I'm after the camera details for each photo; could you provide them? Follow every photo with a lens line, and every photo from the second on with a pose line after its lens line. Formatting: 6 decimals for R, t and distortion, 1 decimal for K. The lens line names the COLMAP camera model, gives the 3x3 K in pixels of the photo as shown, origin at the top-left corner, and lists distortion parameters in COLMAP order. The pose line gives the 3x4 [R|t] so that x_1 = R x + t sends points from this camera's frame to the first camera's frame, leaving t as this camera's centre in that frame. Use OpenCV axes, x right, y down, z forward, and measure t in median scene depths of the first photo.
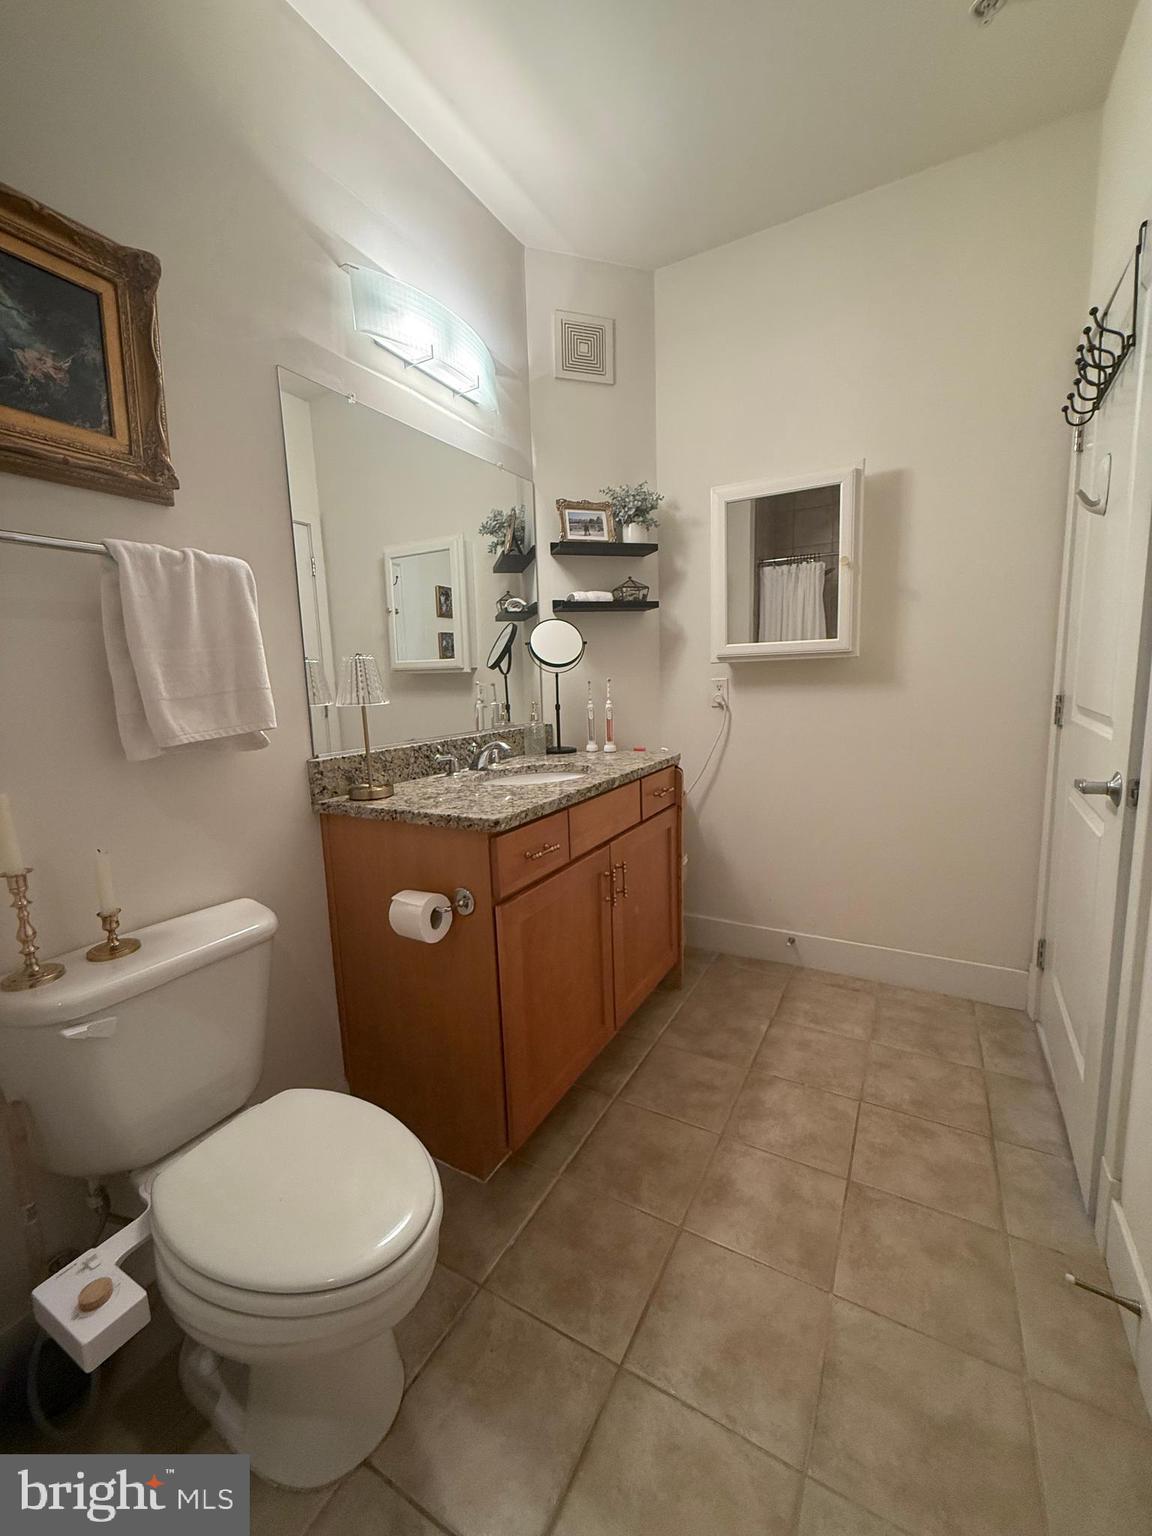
lens RADIAL K [[606.1, 0, 577.3], [0, 606.1, 763.8], [0, 0, 1]] dist [-0.002077, 0.001040]
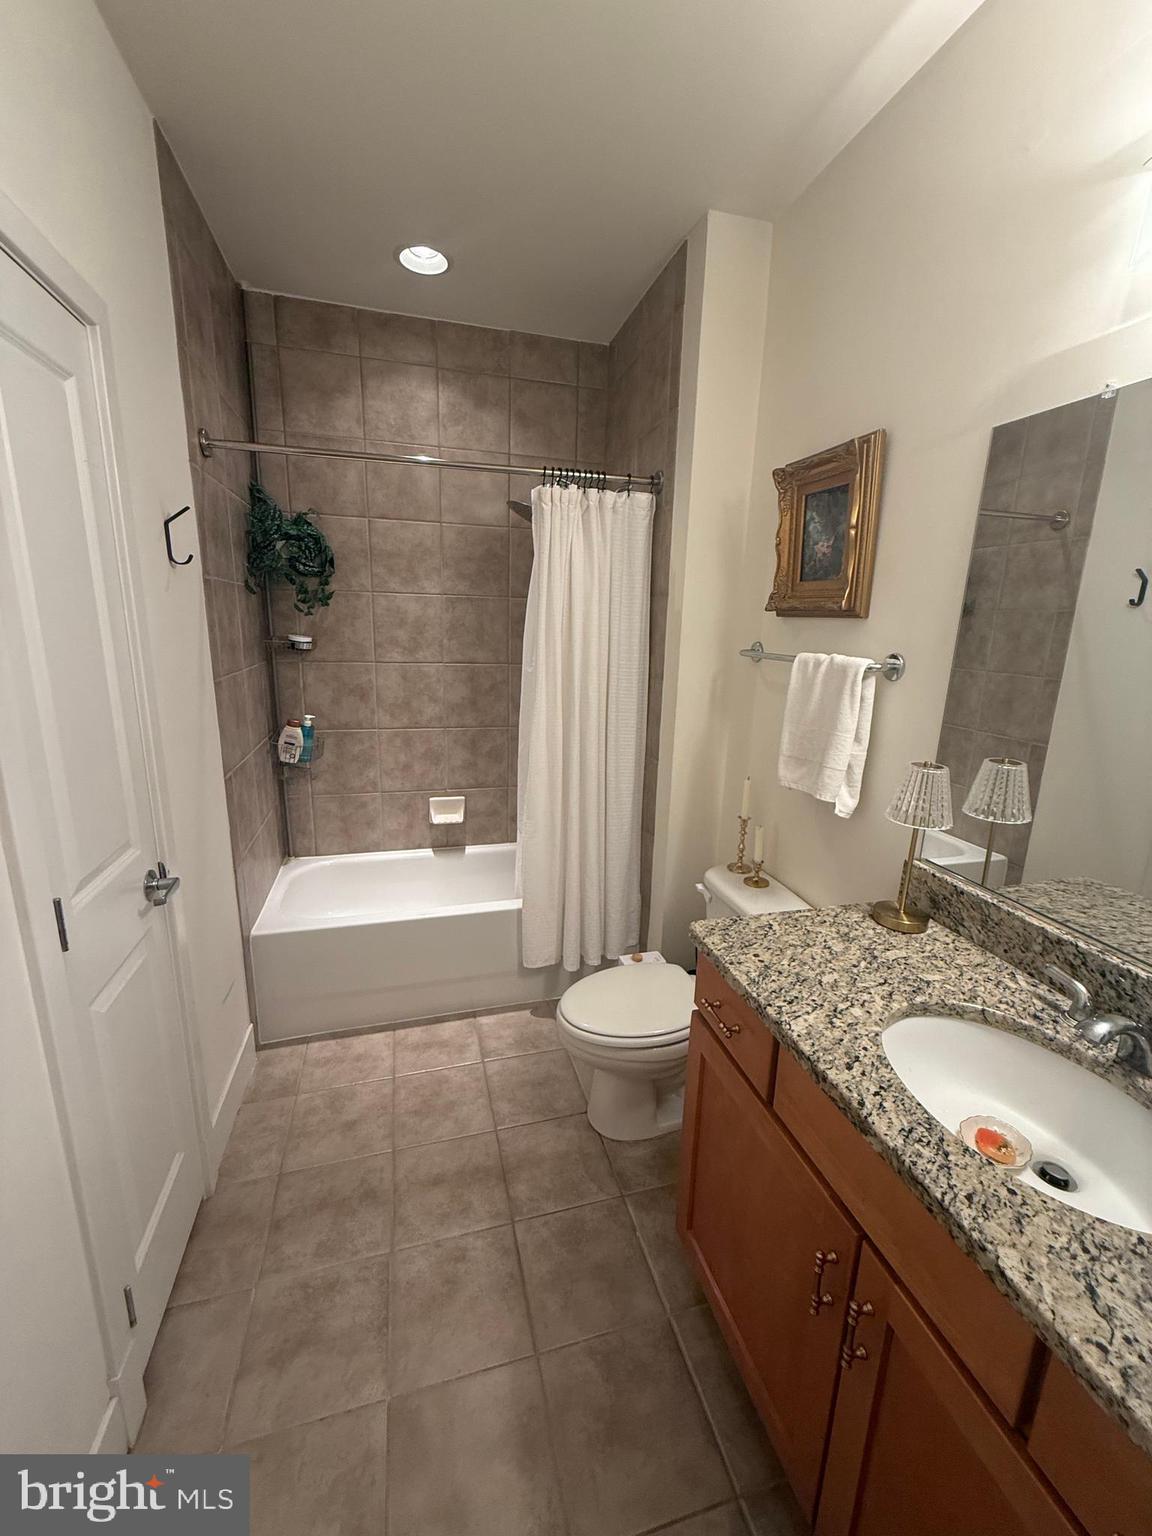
lens RADIAL K [[606.1, 0, 576.5], [0, 606.1, 758.5], [0, 0, 1]] dist [-0.002077, 0.001040]
pose [[-0.711403, 0.175093, -0.680624, 0.680303], [-0.097914, 0.934328, 0.342701, -0.529840], [0.695930, 0.310441, -0.647539, 1.503472]]
